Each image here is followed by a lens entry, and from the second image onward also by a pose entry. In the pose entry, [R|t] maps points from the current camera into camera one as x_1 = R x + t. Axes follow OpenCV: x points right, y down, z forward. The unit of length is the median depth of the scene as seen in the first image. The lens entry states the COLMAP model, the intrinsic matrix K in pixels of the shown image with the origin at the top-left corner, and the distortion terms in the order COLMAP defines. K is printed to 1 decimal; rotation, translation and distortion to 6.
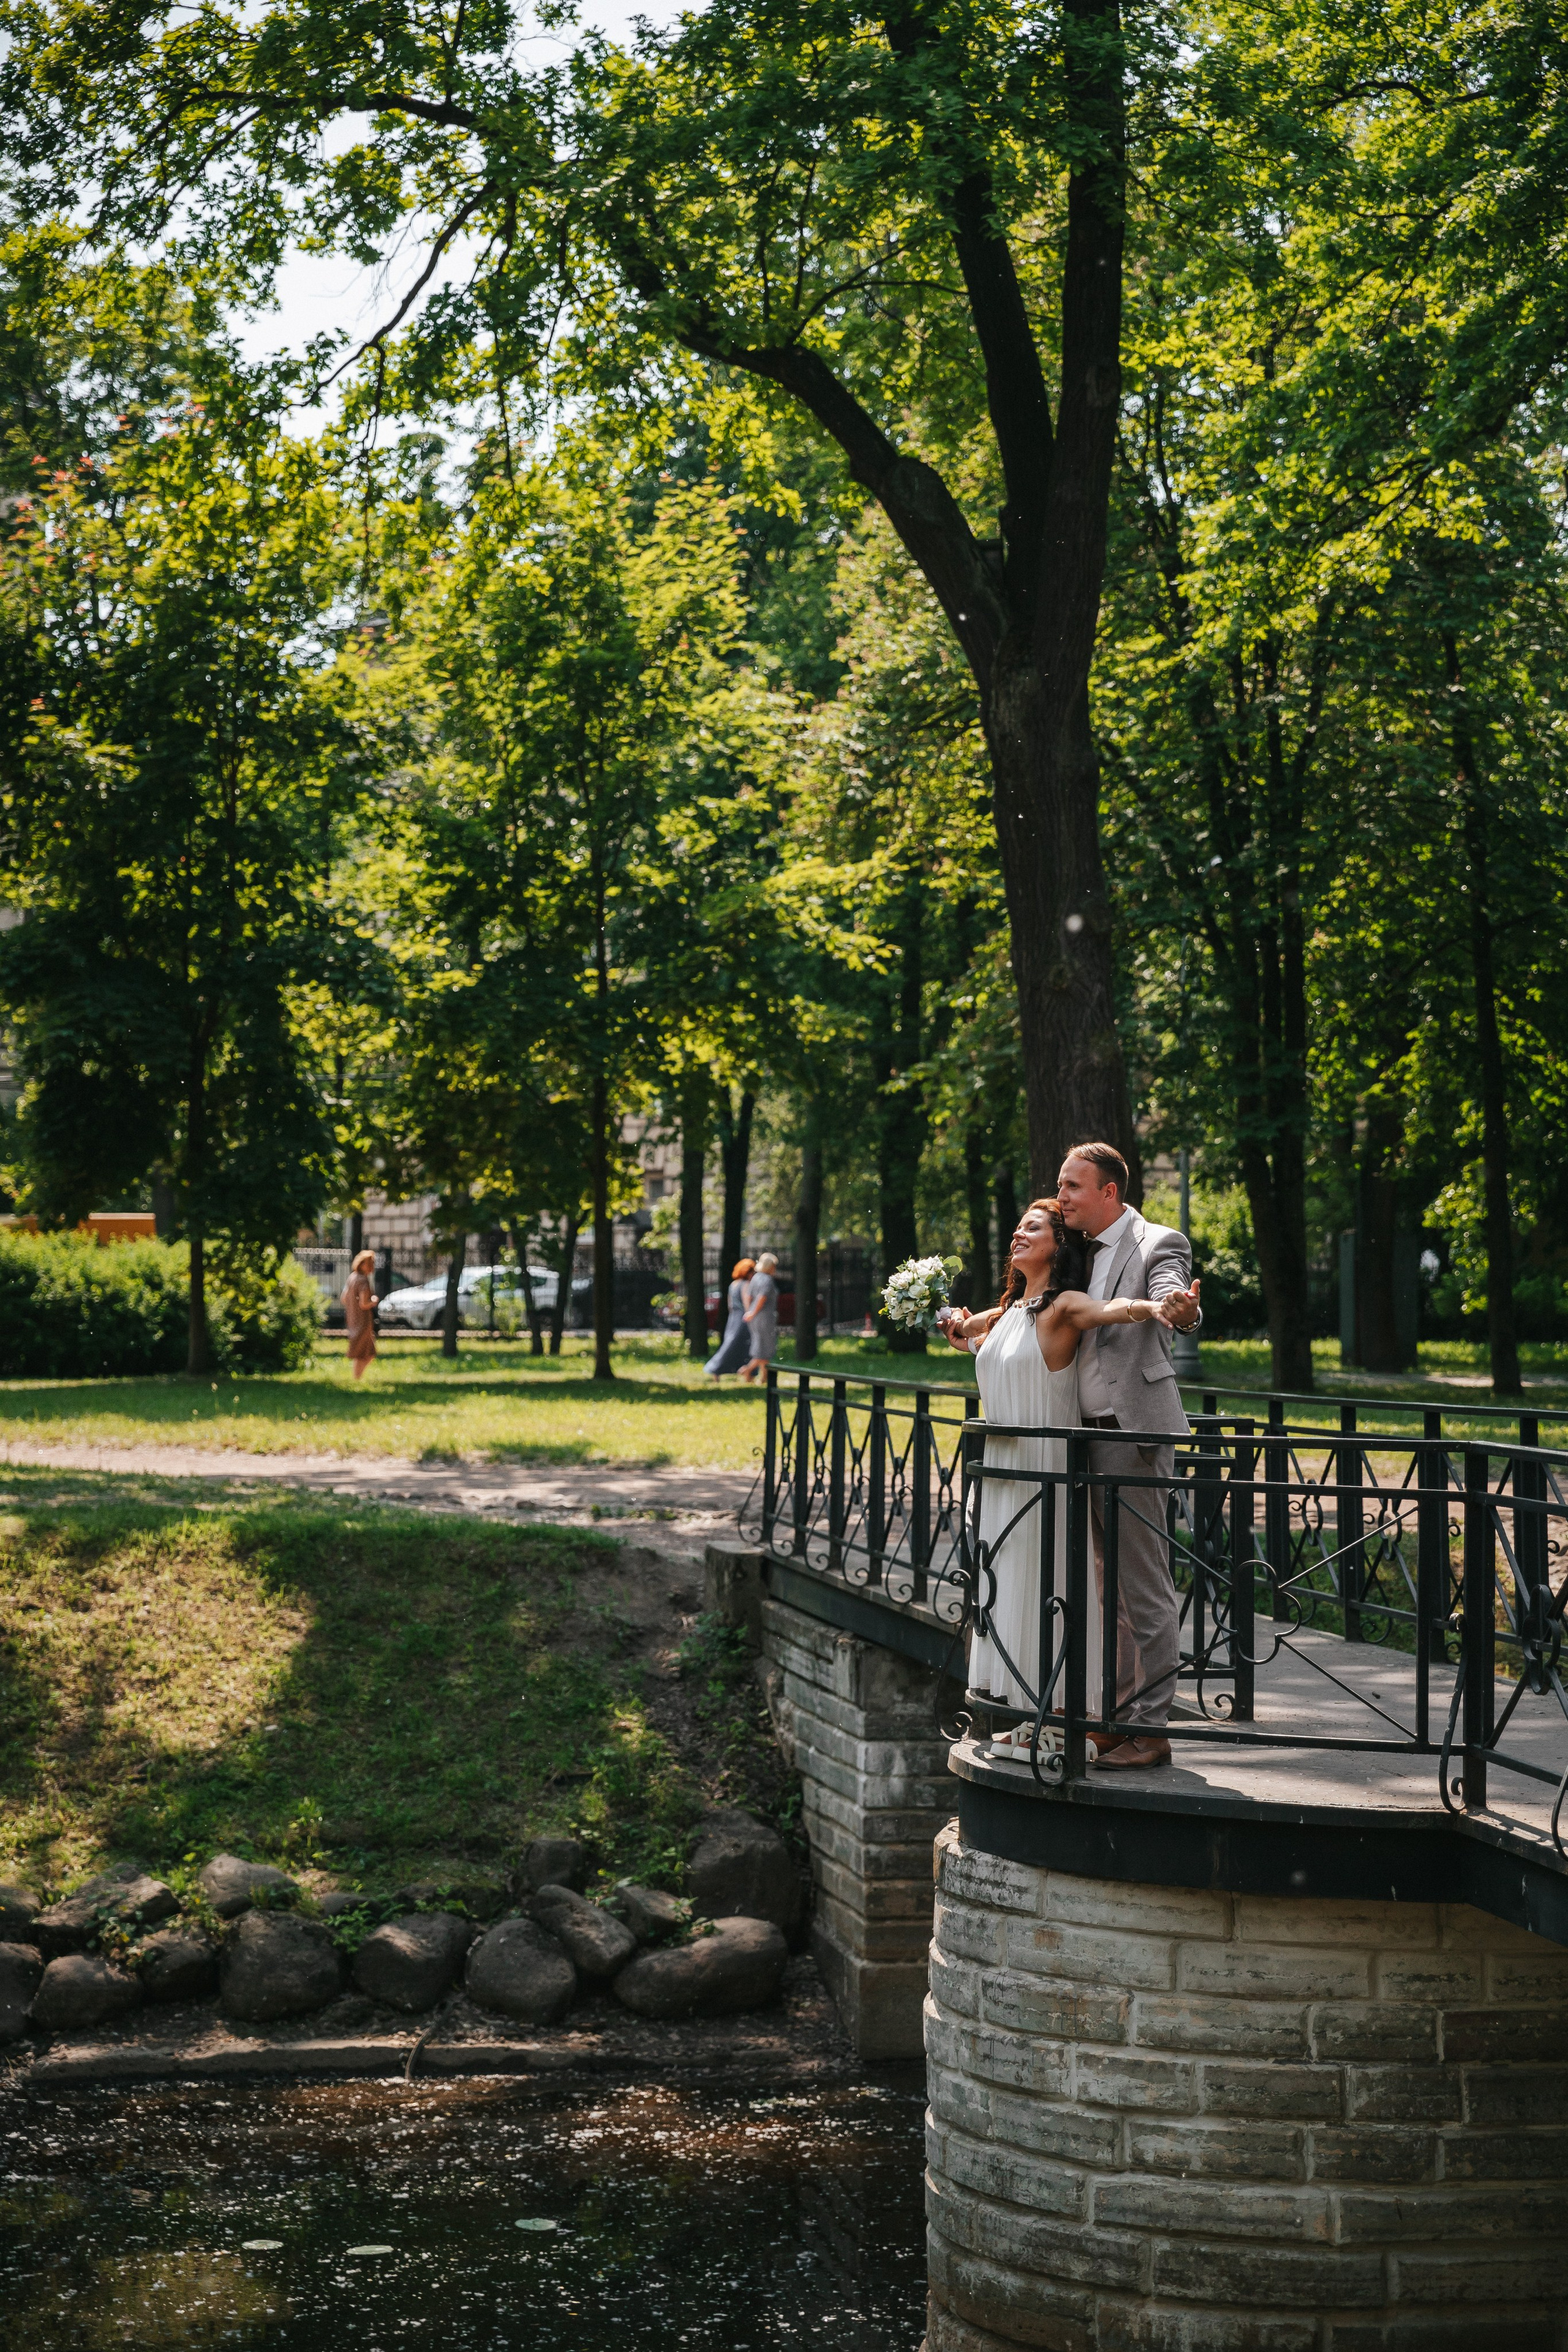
lens RADIAL K [[4300.9, 0, 783.6], [0, 4300.9, 1174.6], [0, 0, 1]] dist [0.223745, 0.000000]
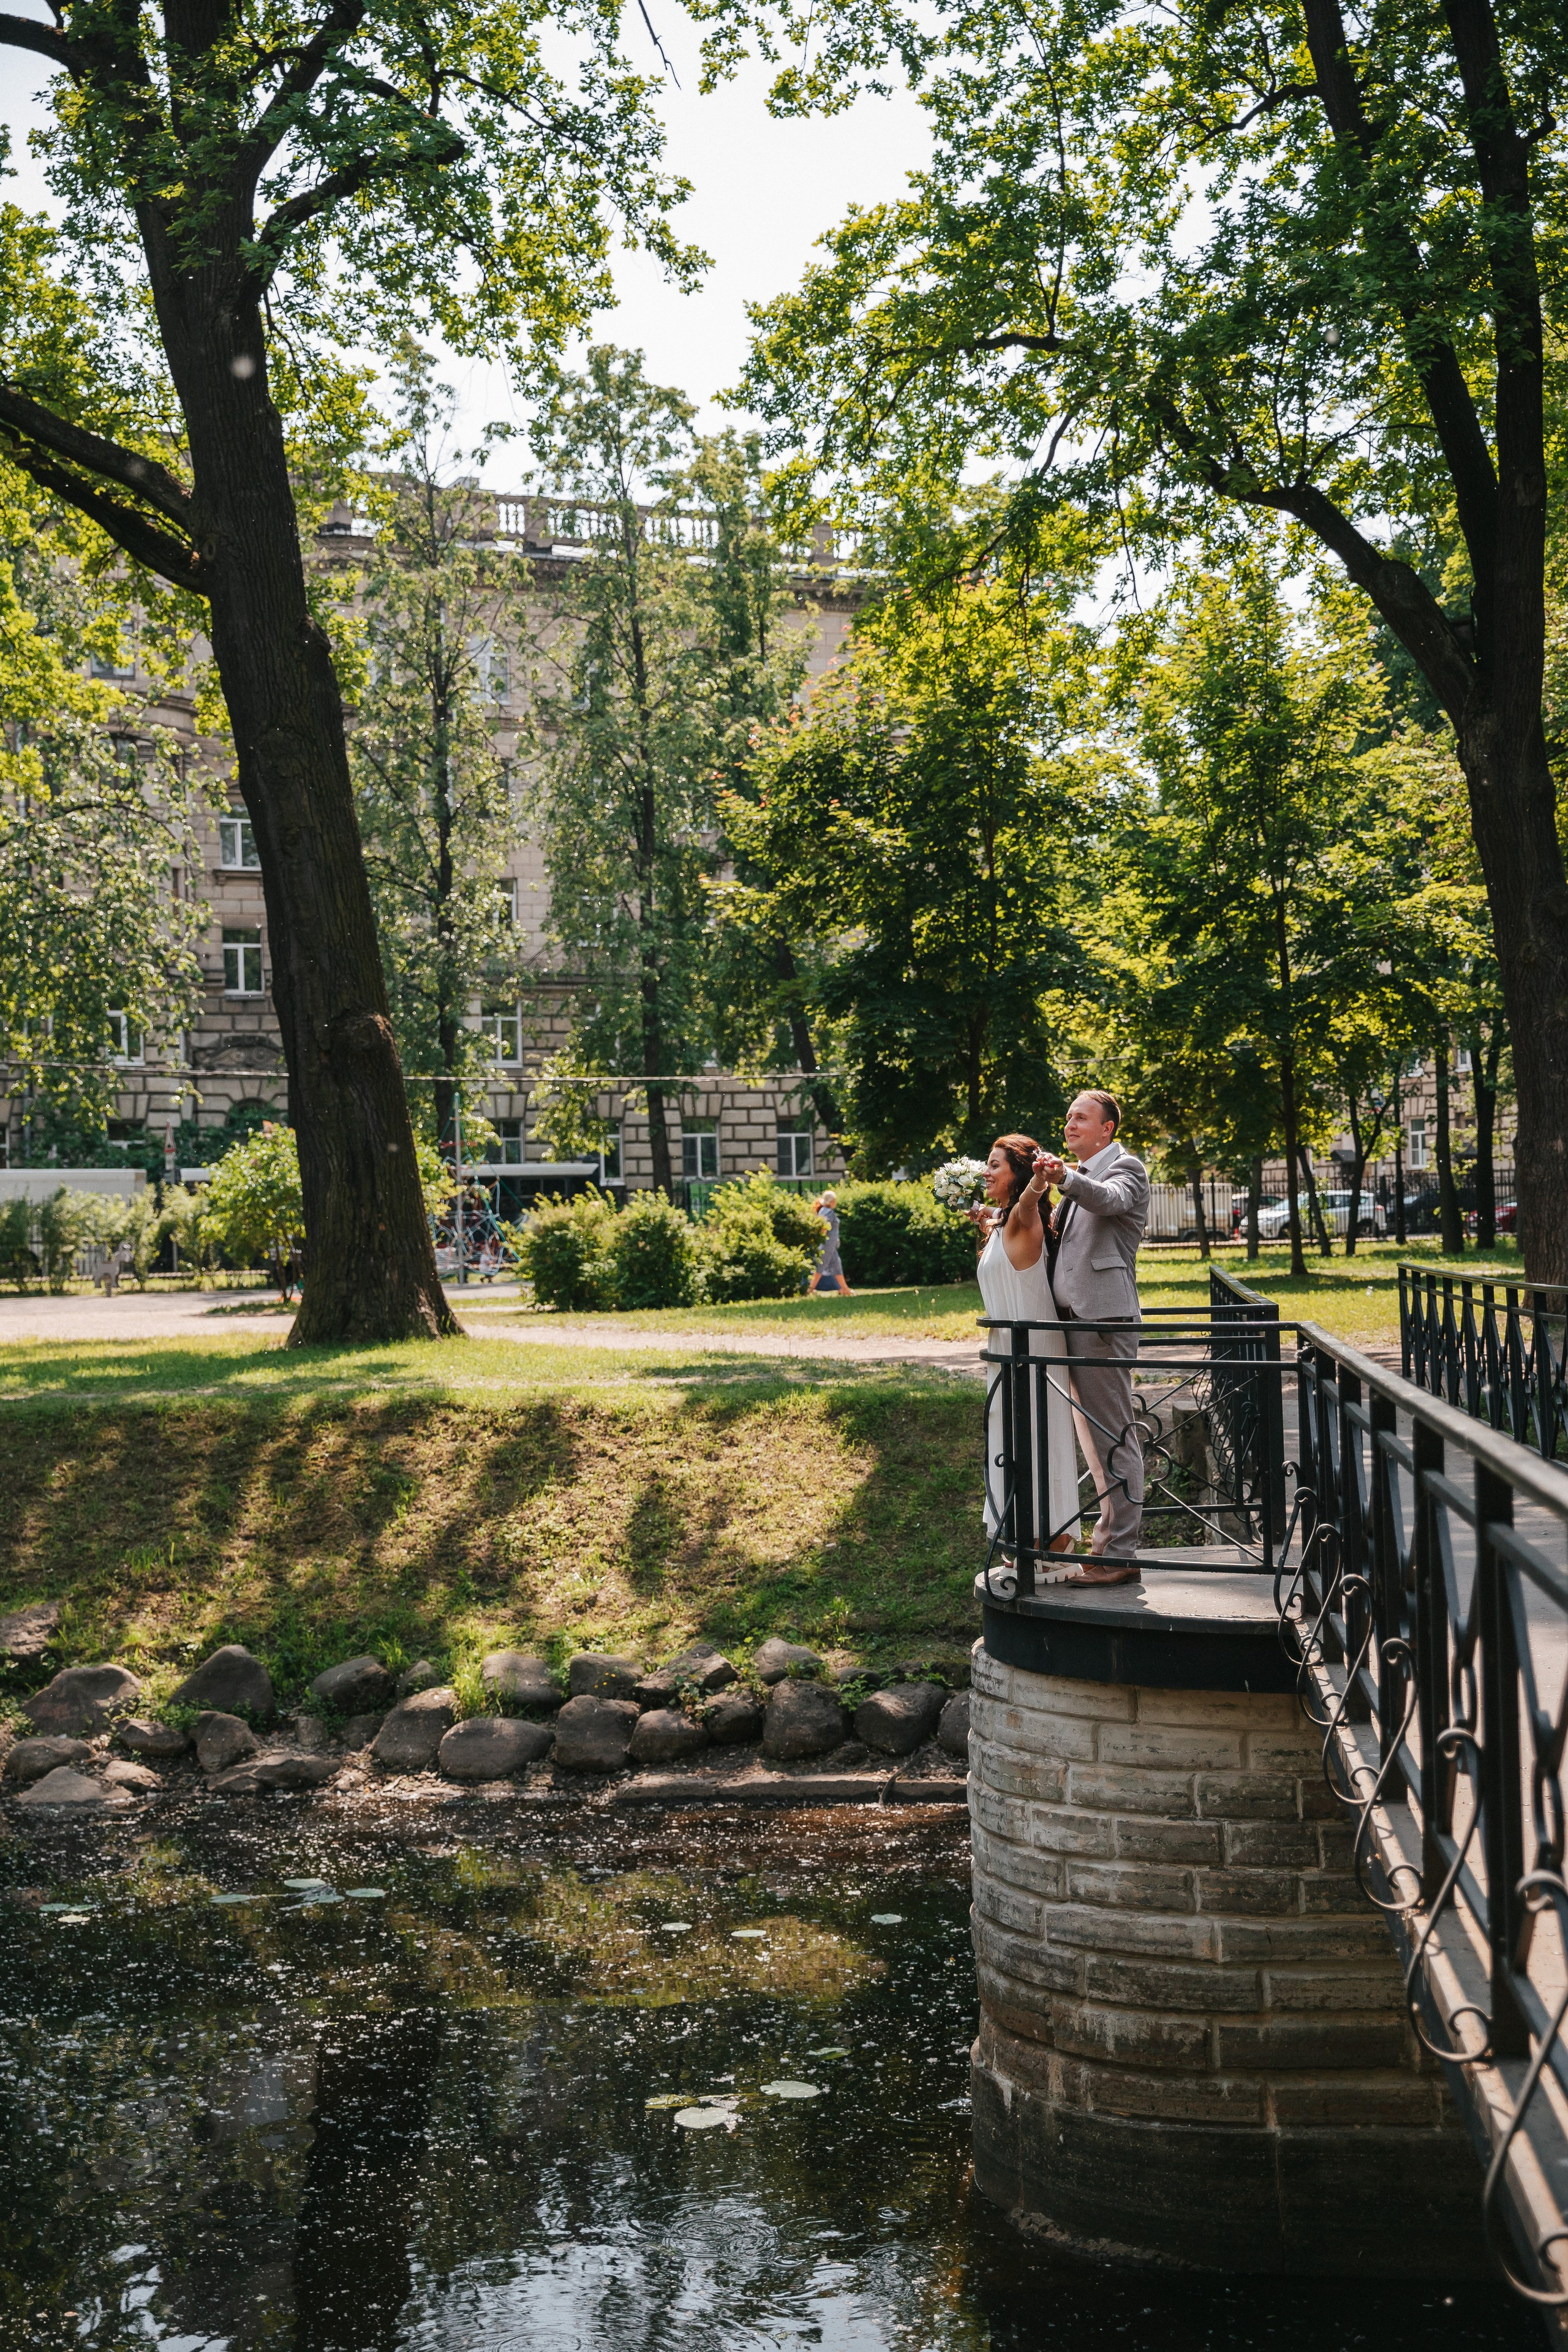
lens RADIAL K [[3112.4, 0, 784.1], [0, 3112.4, 1175.8], [0, 0, 1]] dist [0.083483, 0.000000]
pose [[0.957777, -0.042907, -0.284293, 0.151541], [0.047120, 0.998857, 0.007993, 0.003396], [0.283625, -0.021051, 0.958704, 0.059759]]
